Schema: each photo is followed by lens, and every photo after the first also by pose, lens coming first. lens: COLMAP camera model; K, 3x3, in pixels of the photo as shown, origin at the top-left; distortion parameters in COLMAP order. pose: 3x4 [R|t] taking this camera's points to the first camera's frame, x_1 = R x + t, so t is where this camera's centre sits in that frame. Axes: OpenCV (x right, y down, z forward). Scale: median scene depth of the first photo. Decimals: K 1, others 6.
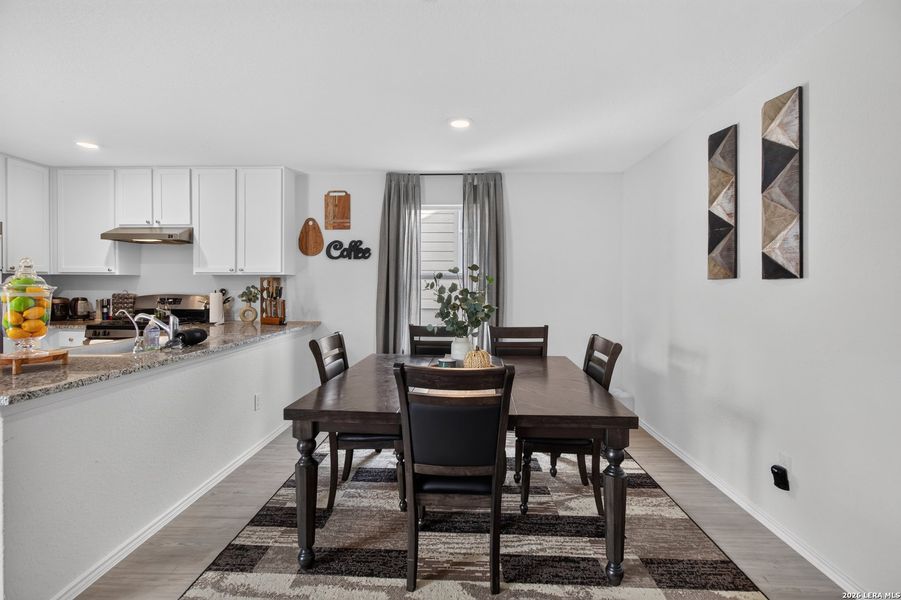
lens RADIAL K [[429.0, 0, 451.1], [0, 429.0, 293.1], [0, 0, 1]] dist [-0.000294, 0.004060]
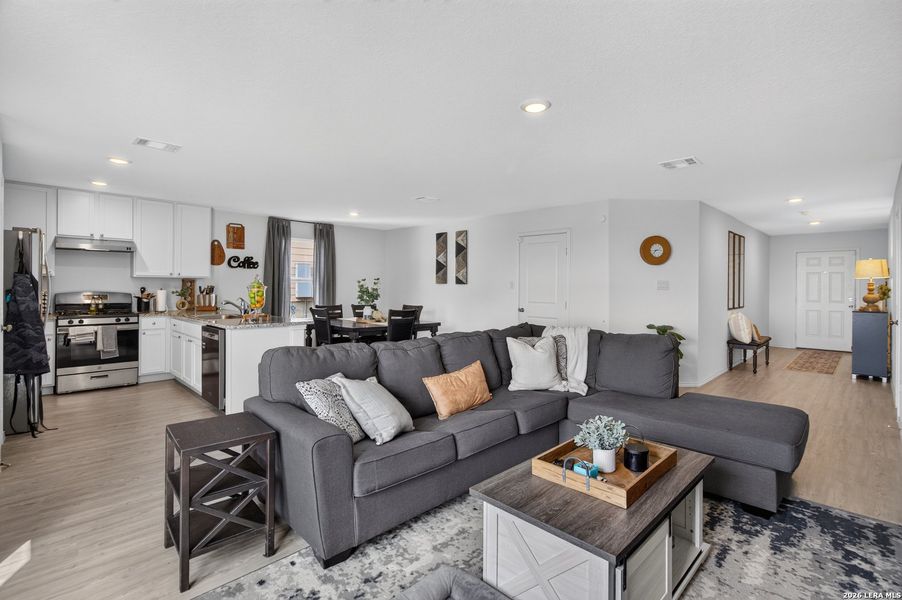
lens RADIAL K [[429.5, 0, 450.7], [0, 429.5, 295.1], [0, 0, 1]] dist [-0.000294, 0.004060]
pose [[0.675015, -0.011397, 0.737716, -0.911449], [0.010724, 0.999927, 0.005635, 0.017629], [-0.737726, 0.004108, 0.675087, -0.626733]]
